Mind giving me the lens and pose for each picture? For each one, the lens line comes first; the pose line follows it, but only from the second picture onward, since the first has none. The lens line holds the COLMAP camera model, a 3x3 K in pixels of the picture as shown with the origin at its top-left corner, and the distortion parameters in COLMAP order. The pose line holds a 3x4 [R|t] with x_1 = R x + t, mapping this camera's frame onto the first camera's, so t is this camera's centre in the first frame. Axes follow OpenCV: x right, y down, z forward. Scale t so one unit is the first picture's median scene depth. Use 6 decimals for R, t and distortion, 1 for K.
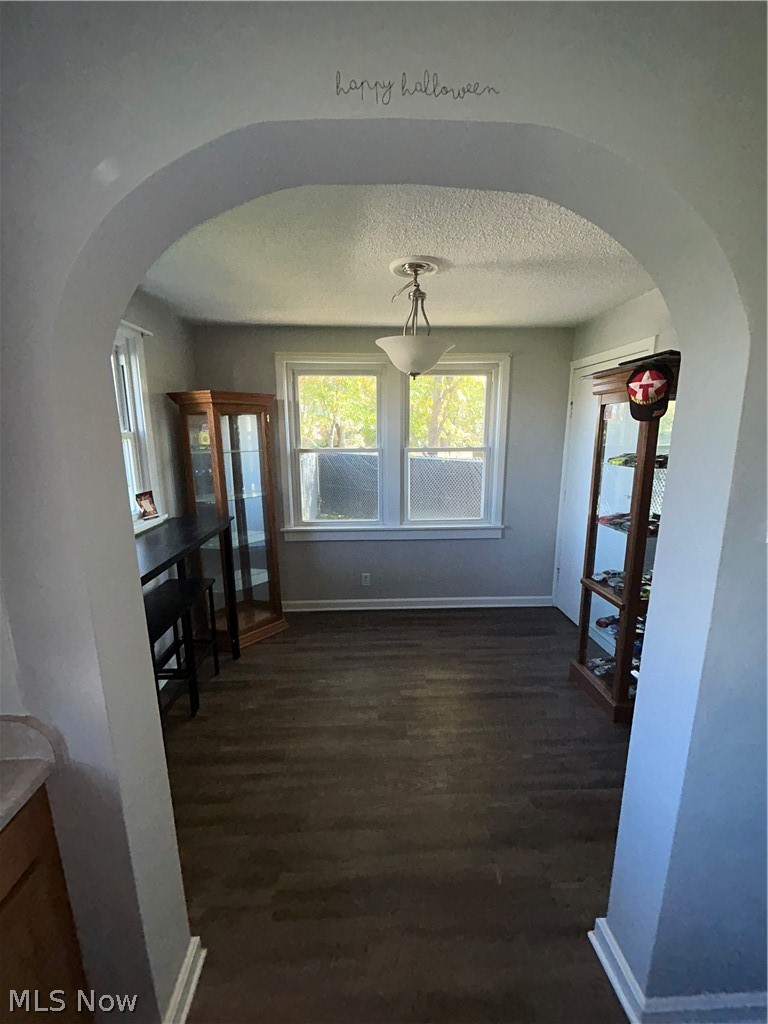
lens RADIAL K [[412.3, 0, 384.9], [0, 412.3, 514.7], [0, 0, 1]] dist [0.002268, 0.001317]
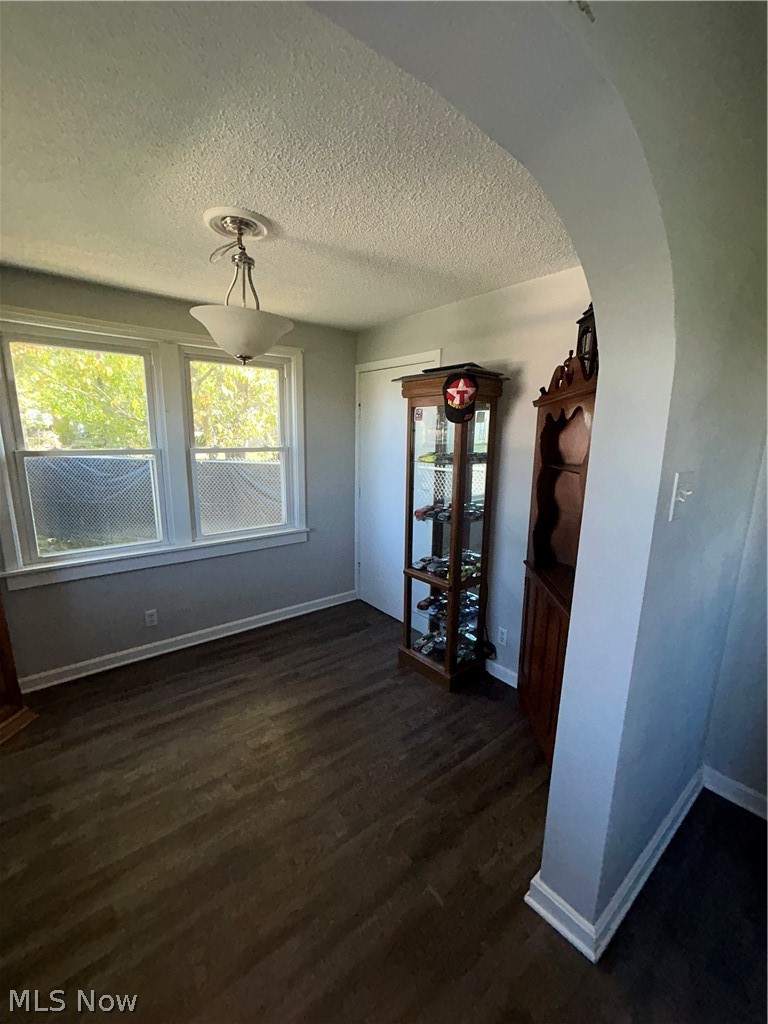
lens RADIAL K [[412.3, 0, 384.9], [0, 412.3, 514.1], [0, 0, 1]] dist [0.002268, 0.001317]
pose [[0.816239, -0.099741, 0.569040, -0.157652], [0.100161, 0.994499, 0.030644, -0.025420], [-0.568966, 0.031983, 0.821739, 0.146357]]
